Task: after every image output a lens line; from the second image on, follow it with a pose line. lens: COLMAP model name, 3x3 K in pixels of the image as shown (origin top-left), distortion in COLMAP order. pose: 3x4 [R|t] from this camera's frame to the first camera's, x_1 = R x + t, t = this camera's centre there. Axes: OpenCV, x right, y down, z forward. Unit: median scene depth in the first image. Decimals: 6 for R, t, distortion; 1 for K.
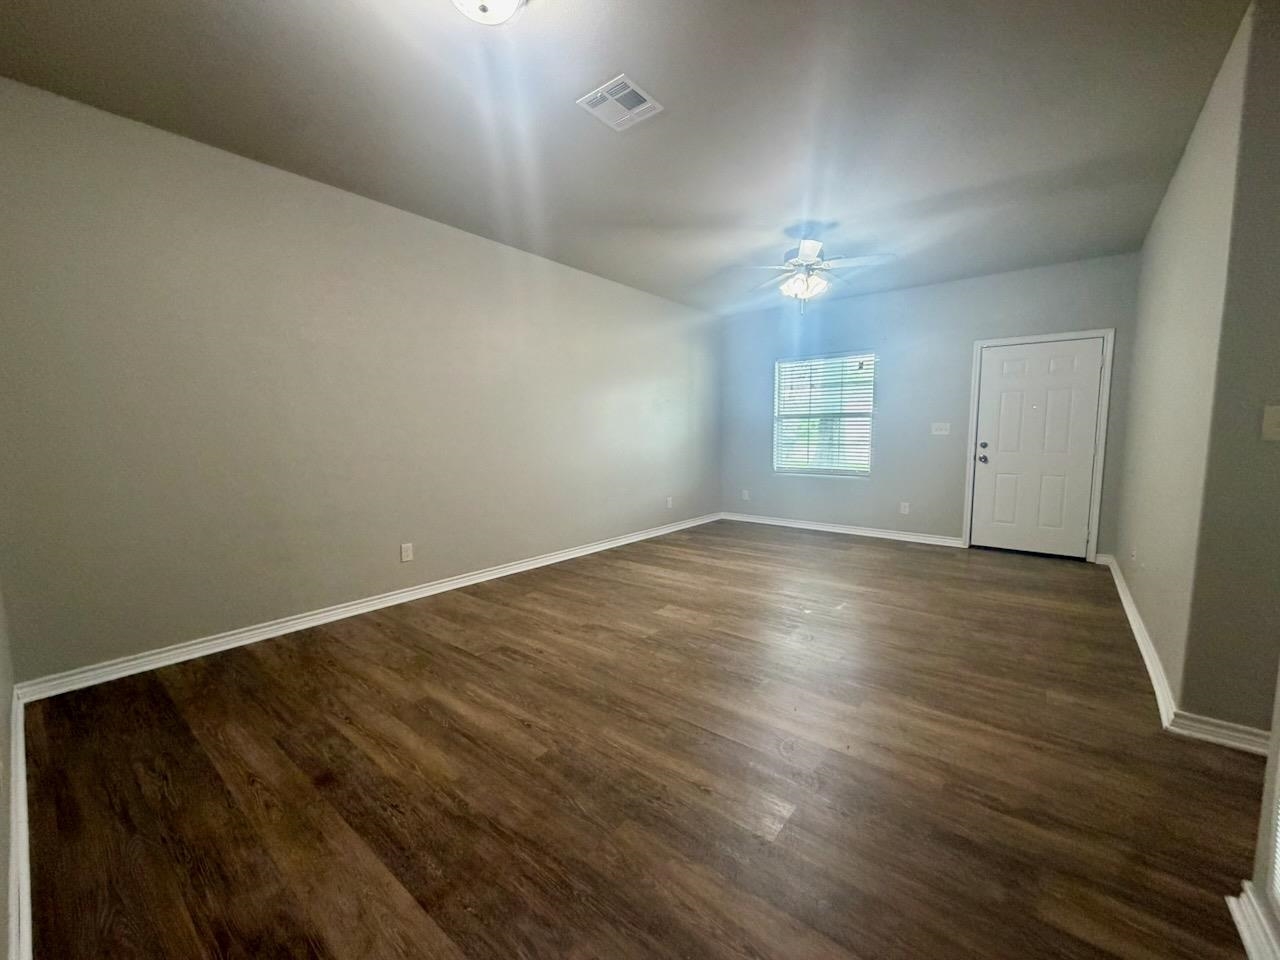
lens RADIAL K [[510.3, 0, 643.4], [0, 510.3, 484.3], [0, 0, 1]] dist [0.000084, -0.000138]
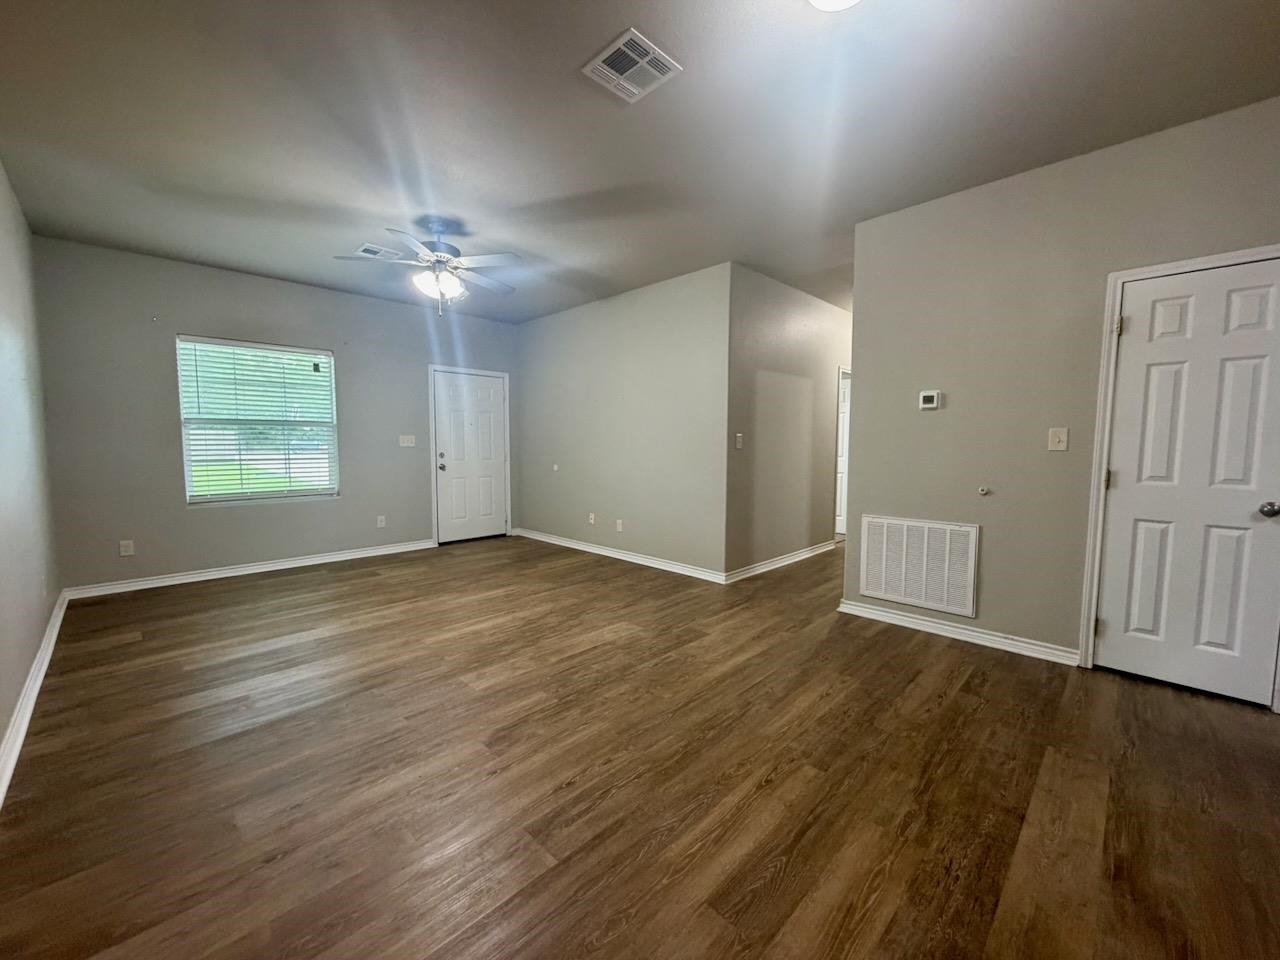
lens RADIAL K [[510.3, 0, 637.1], [0, 510.3, 480.4], [0, 0, 1]] dist [0.000084, -0.000138]
pose [[0.105305, -0.072615, 0.991785, -0.751172], [0.100580, 0.992994, 0.062024, -0.080582], [-0.989340, 0.093222, 0.111871, 0.750792]]
